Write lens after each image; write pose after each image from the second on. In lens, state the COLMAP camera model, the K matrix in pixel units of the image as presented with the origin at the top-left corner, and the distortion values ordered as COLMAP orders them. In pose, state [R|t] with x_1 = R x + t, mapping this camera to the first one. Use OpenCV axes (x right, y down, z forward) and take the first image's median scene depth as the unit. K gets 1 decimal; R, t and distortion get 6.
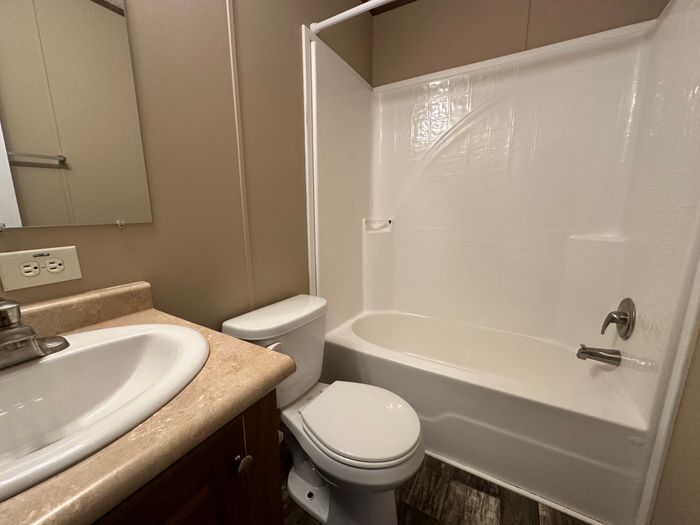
lens RADIAL K [[279.5, 0, 350.9], [0, 279.5, 258.0], [0, 0, 1]] dist [0.000590, -0.000024]
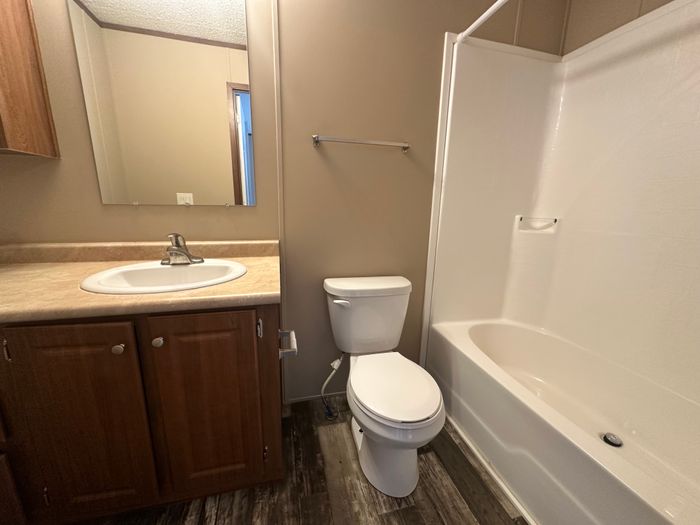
lens RADIAL K [[279.5, 0, 350.1], [0, 279.5, 256.7], [0, 0, 1]] dist [0.000590, -0.000024]
pose [[0.707113, 0.151236, -0.690738, 0.533909], [-0.129264, 0.988046, 0.084002, -0.031138], [0.695185, 0.029889, 0.718210, 0.002682]]
